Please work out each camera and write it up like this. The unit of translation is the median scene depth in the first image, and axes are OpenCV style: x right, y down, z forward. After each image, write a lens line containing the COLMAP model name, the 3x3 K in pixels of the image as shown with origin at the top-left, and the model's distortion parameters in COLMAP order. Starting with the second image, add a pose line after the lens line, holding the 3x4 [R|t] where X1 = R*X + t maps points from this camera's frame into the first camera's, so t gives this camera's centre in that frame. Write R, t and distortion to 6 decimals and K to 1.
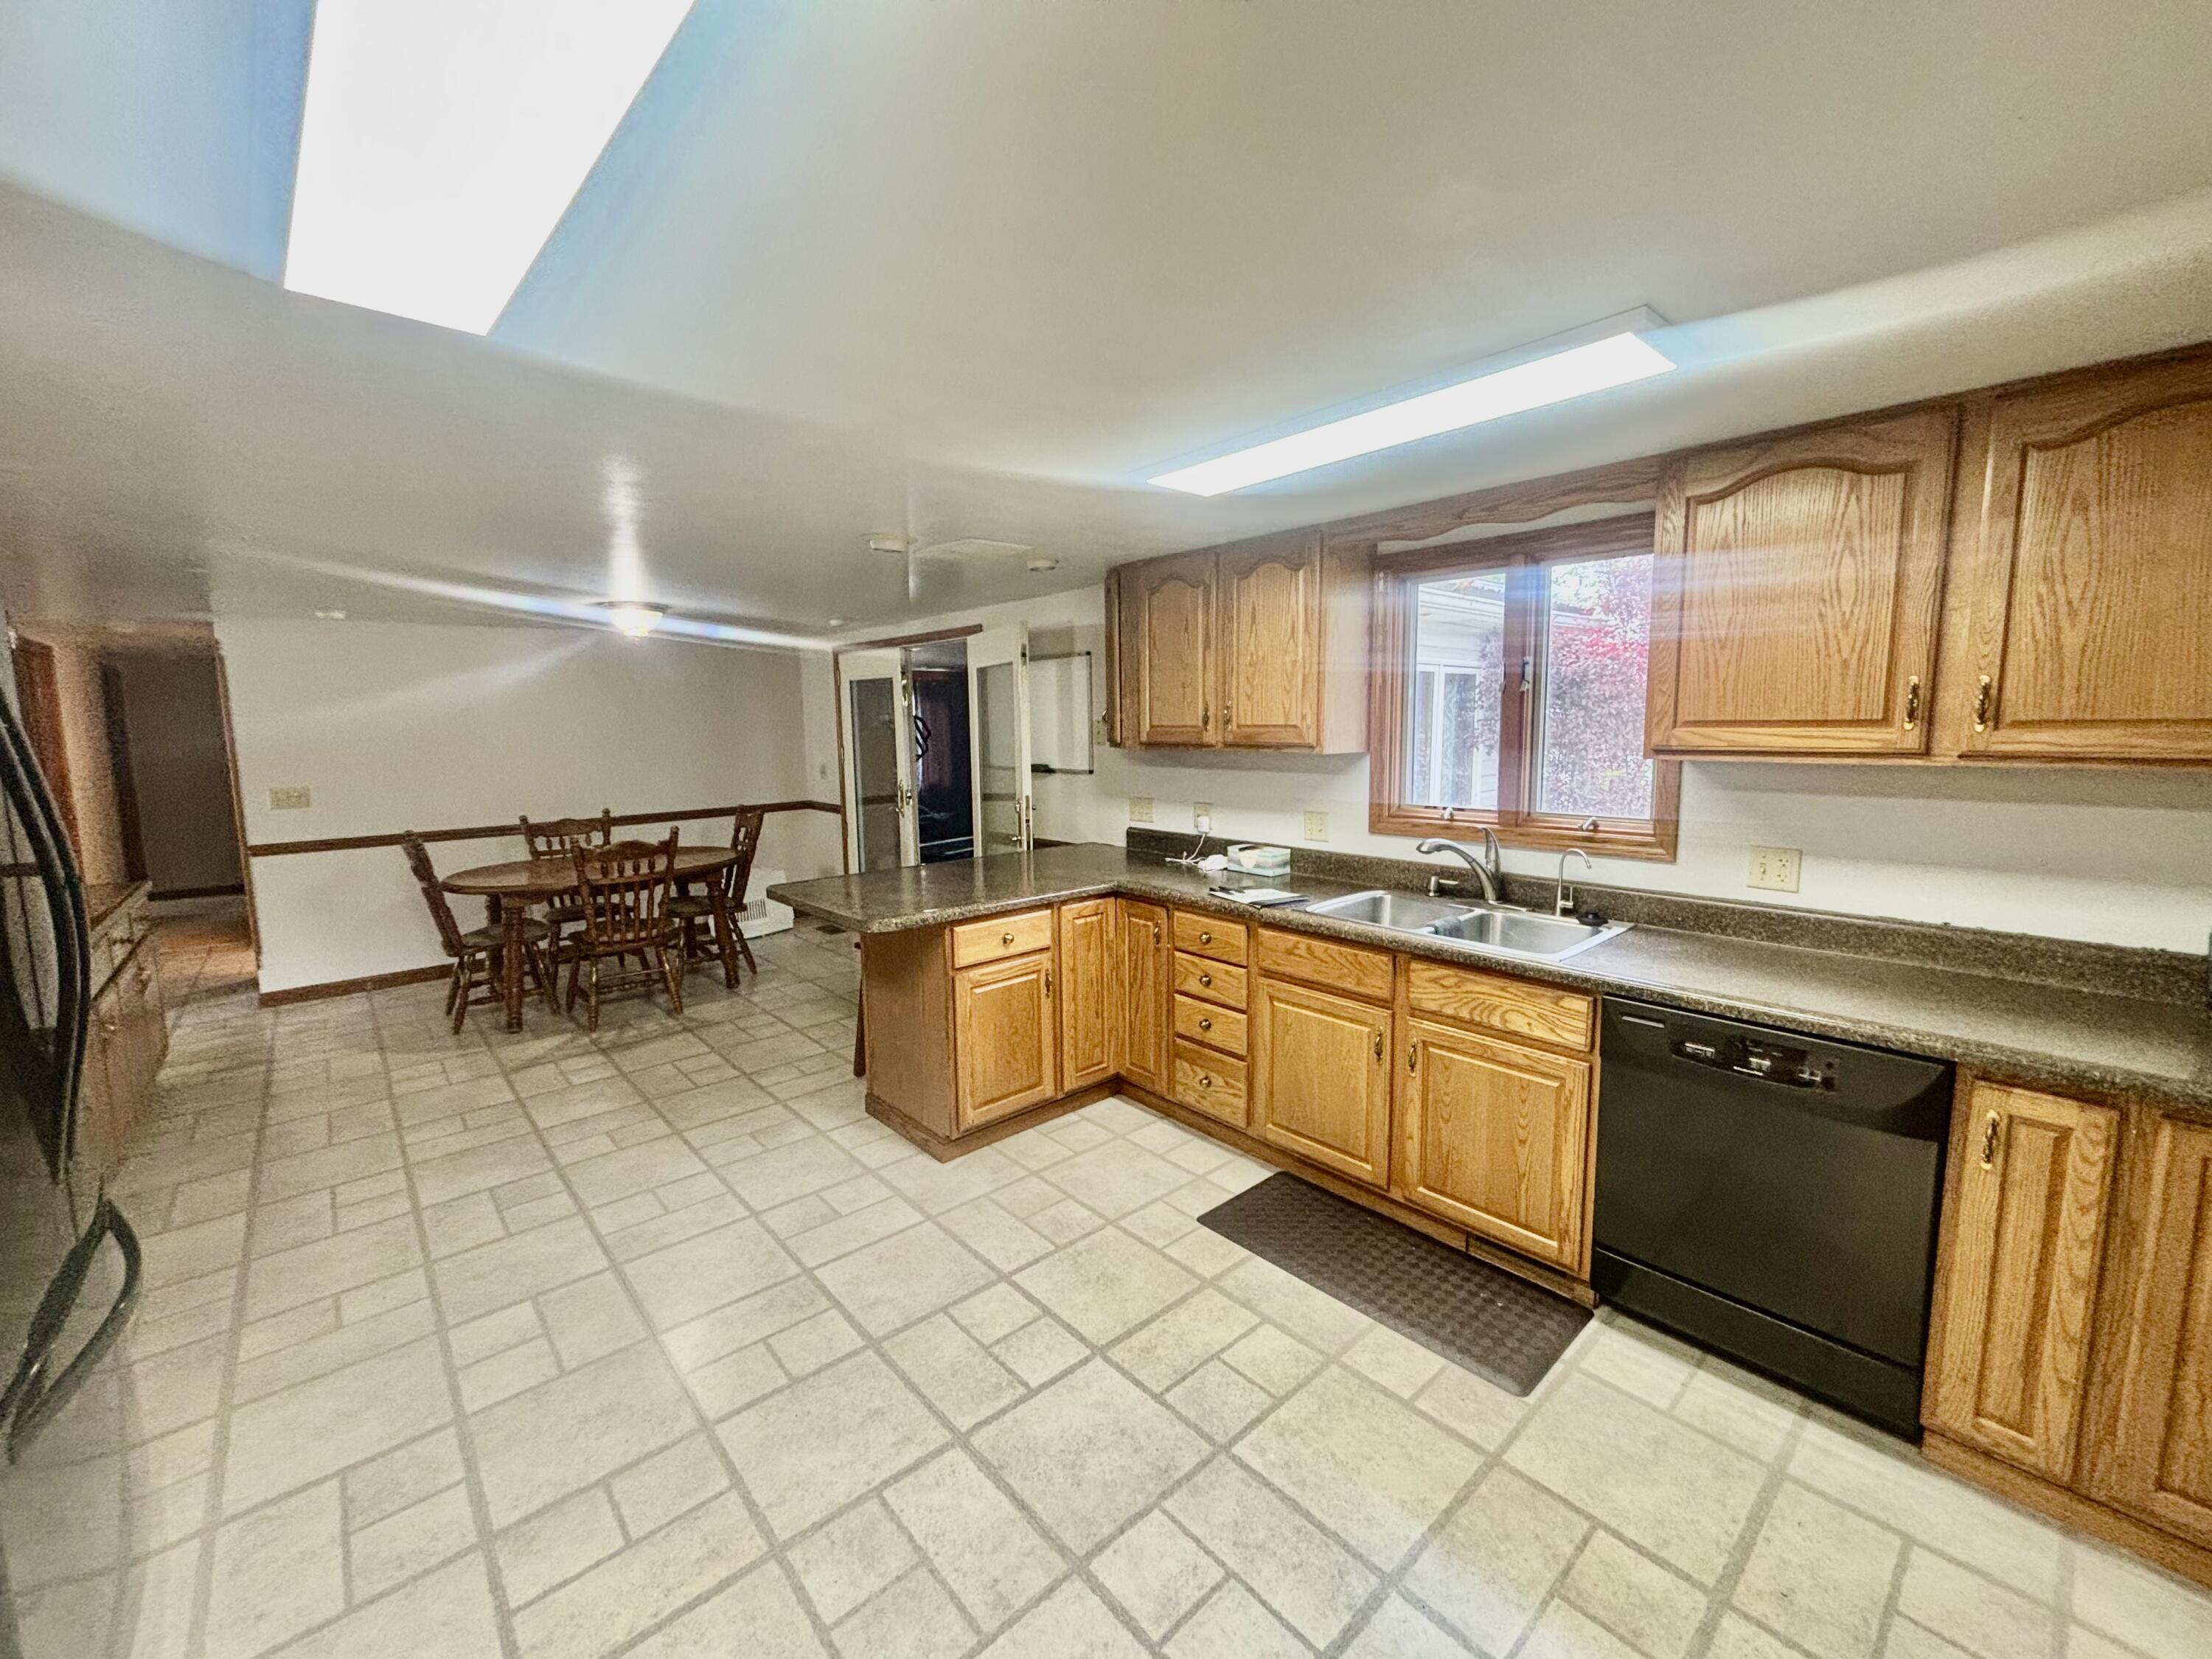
lens RADIAL K [[893.3, 0, 1104.8], [0, 893.3, 822.7], [0, 0, 1]] dist [-0.000863, 0.000524]
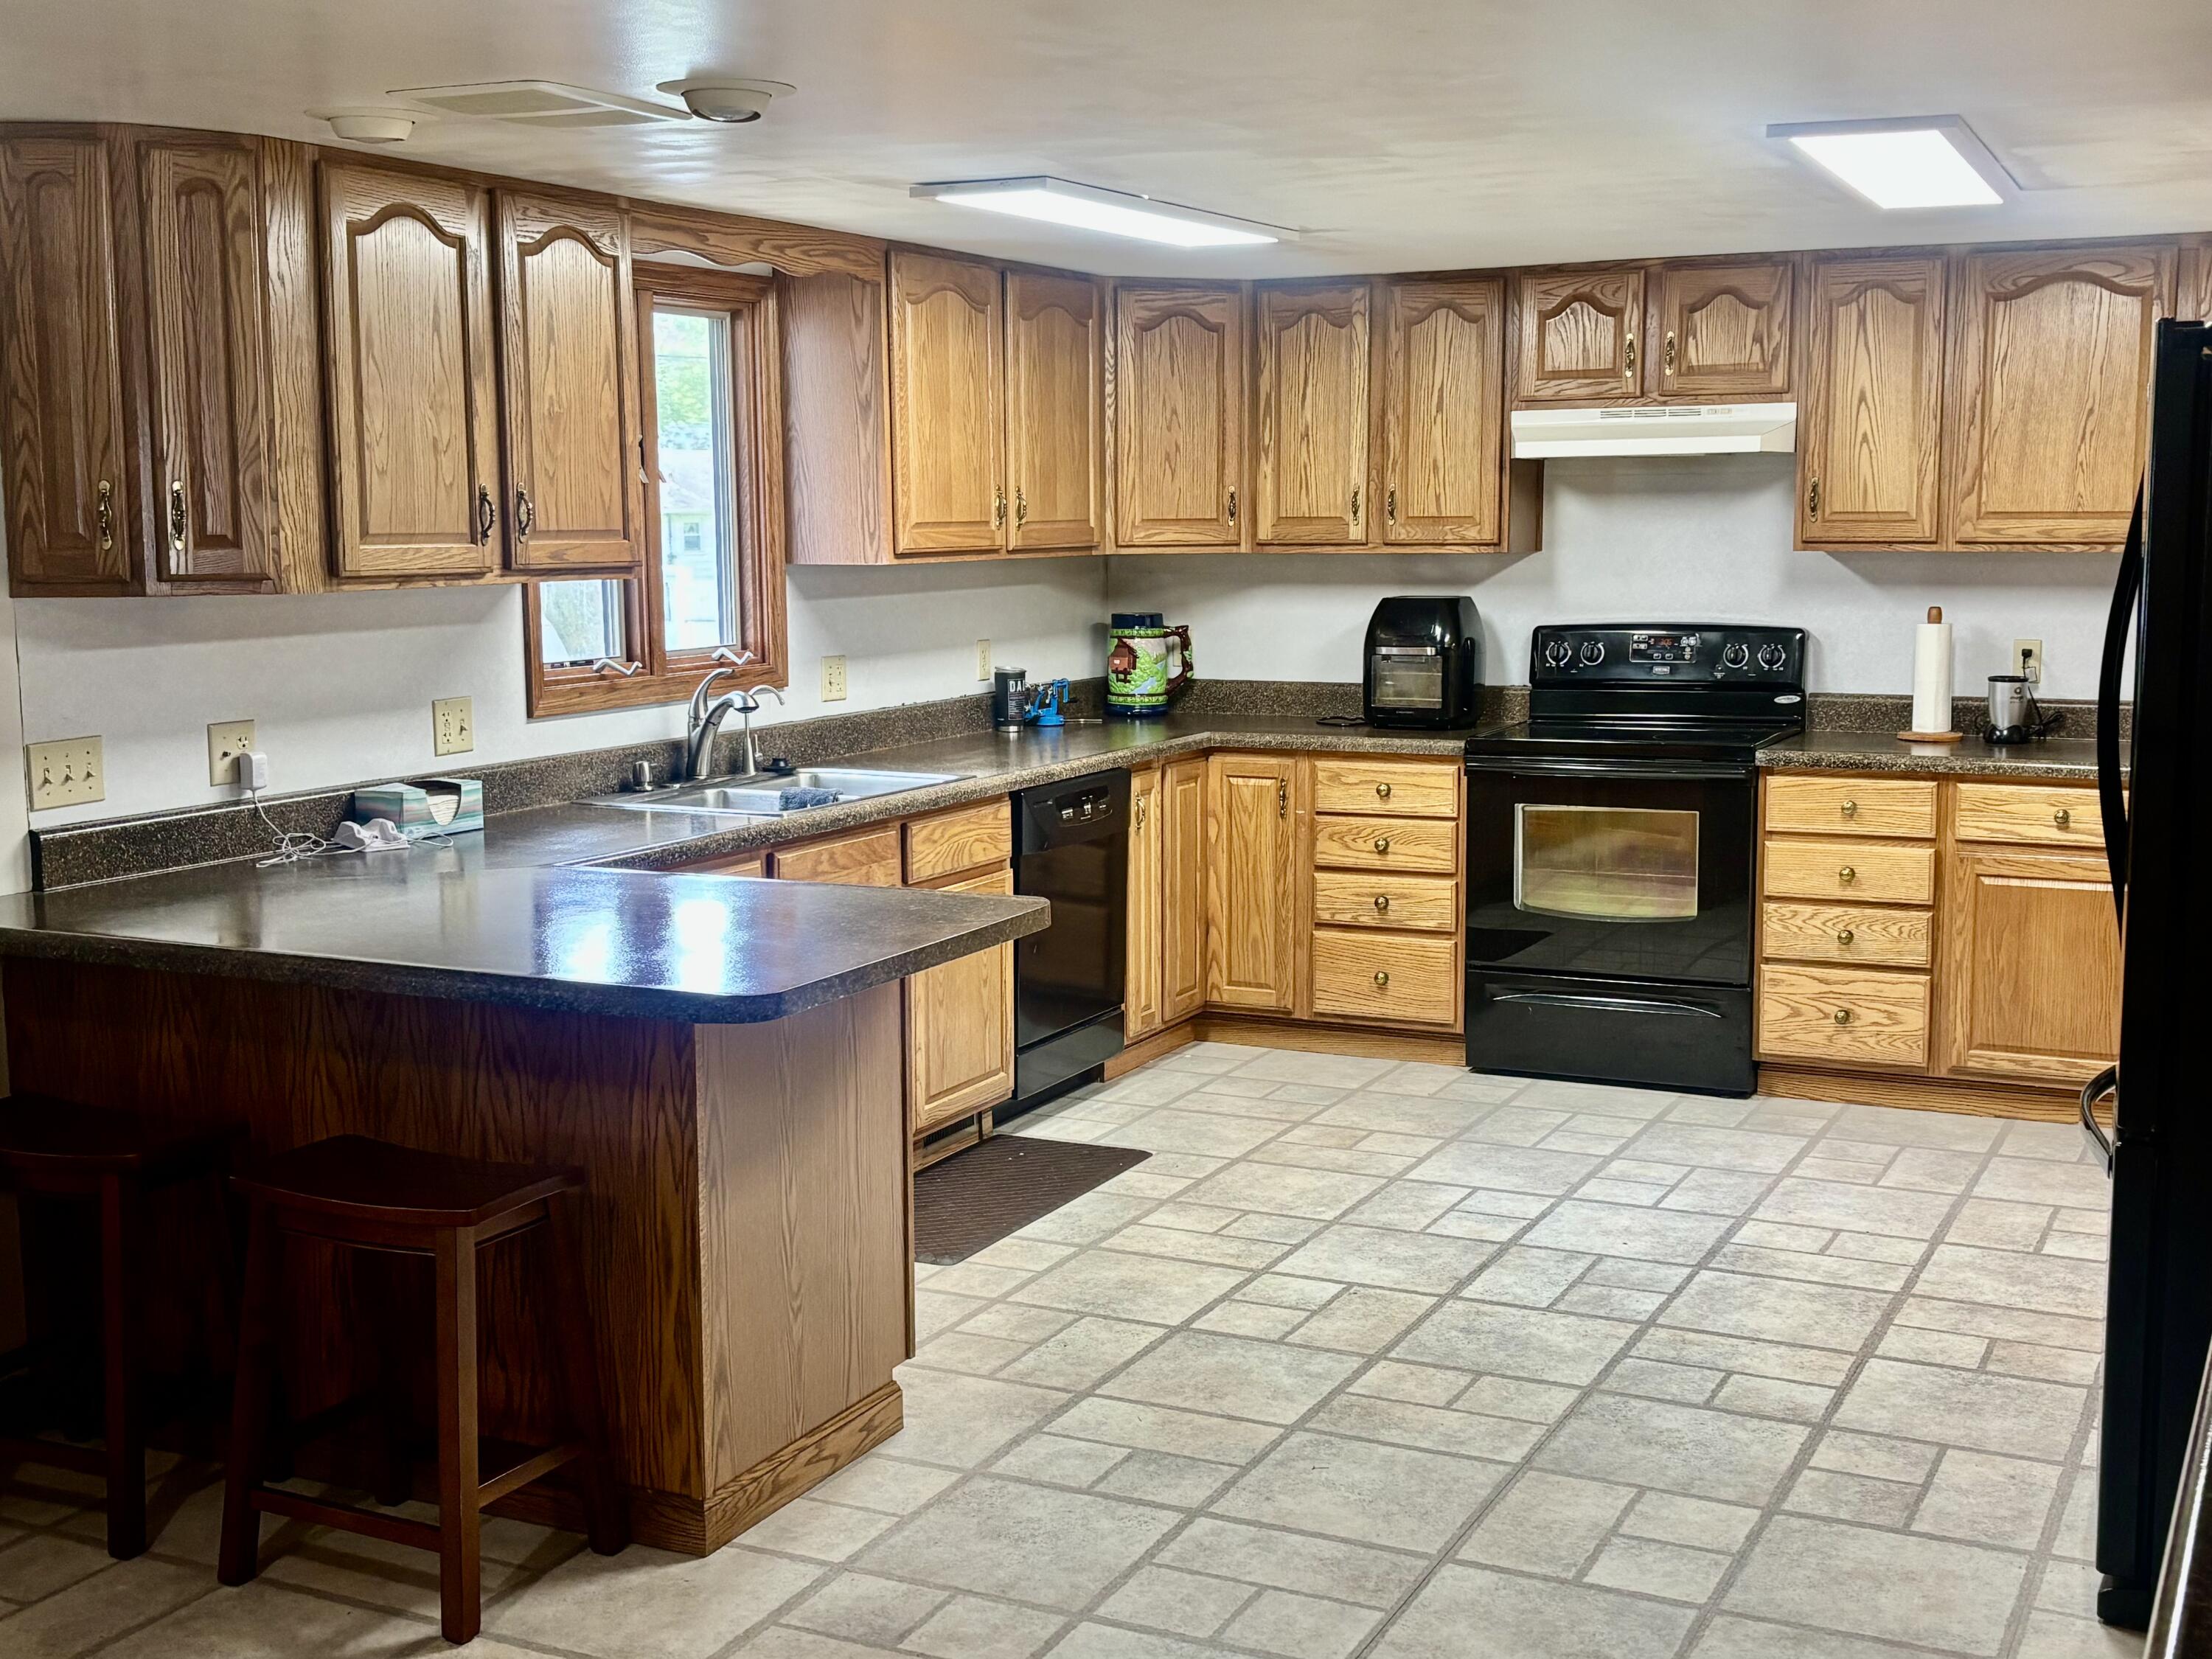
lens RADIAL K [[2563.9, 0, 1083.9], [0, 2563.9, 848.8], [0, 0, 1]] dist [0.033510, 0.000000]
pose [[-0.367577, -0.113250, 0.923072, -1.662463], [0.118735, 0.978720, 0.167359, -0.170718], [-0.922382, 0.171119, -0.346309, 1.505027]]
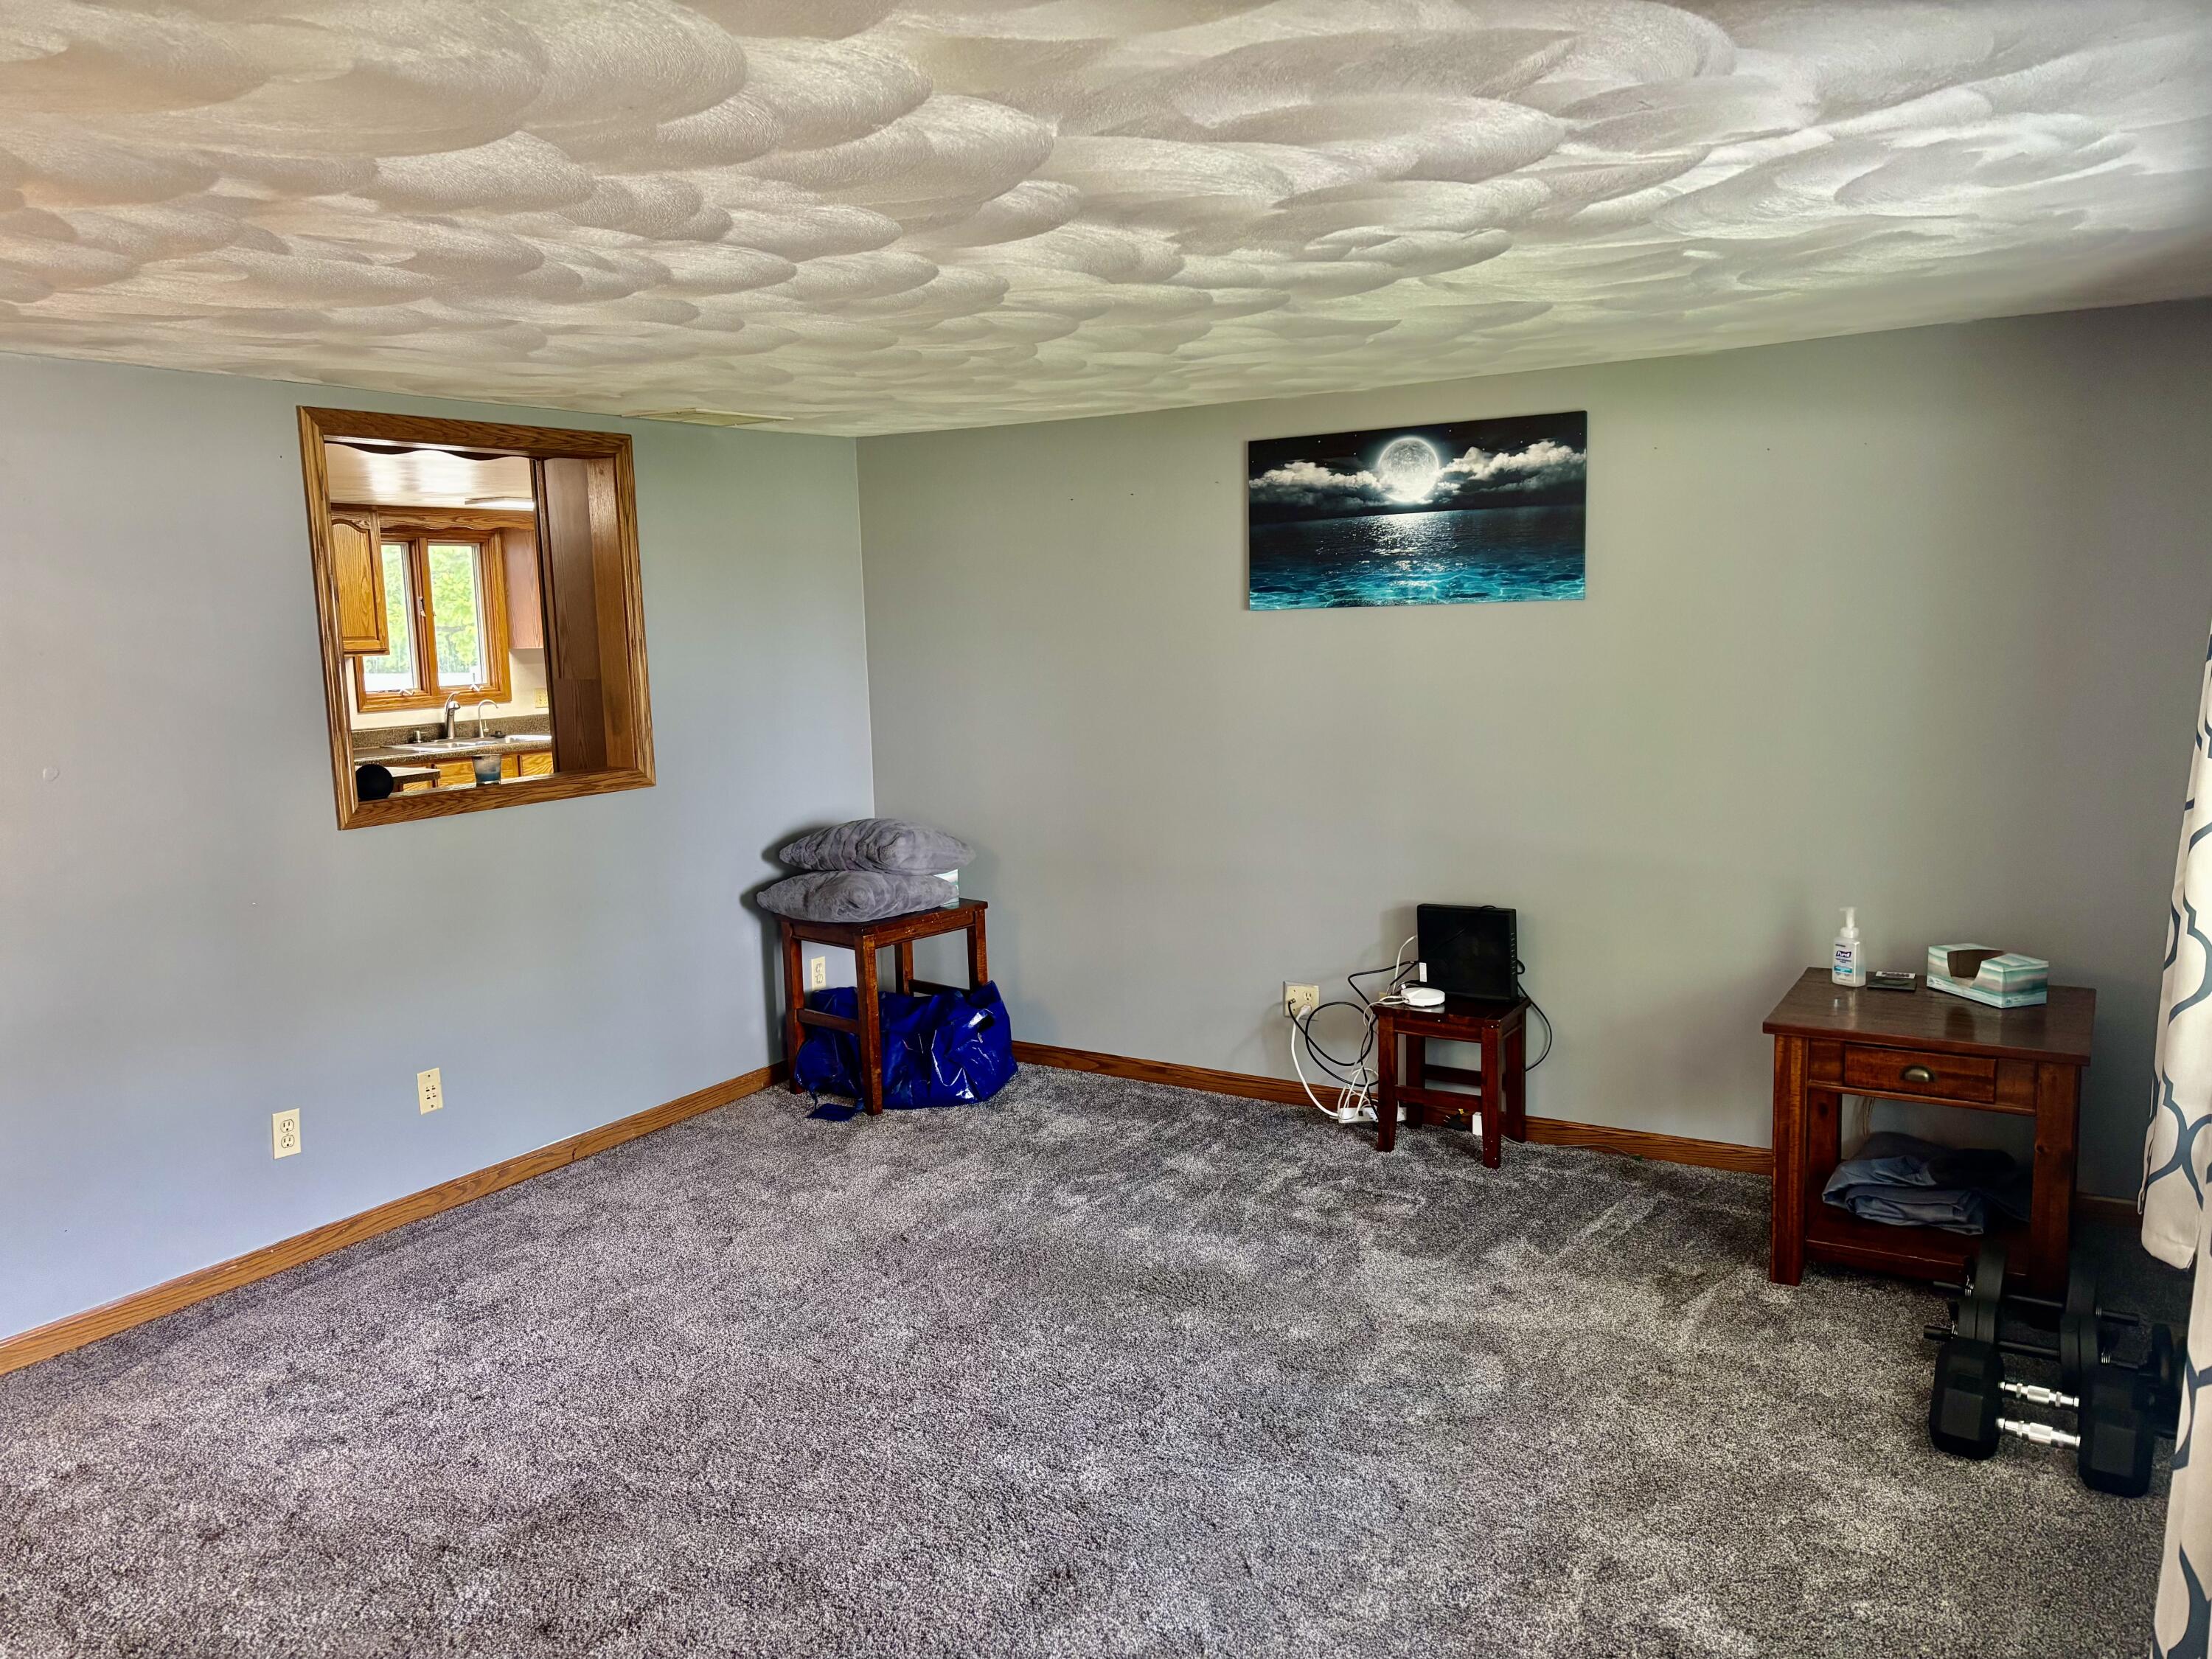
lens RADIAL K [[1640.1, 0, 1105.3], [0, 1640.1, 832.5], [0, 0, 1]] dist [-0.005182, -0.000670]
pose [[-0.286155, -0.113242, 0.951468, -3.093591], [0.136681, 0.978013, 0.157508, -0.062097], [-0.948385, 0.175119, -0.264385, 0.704108]]
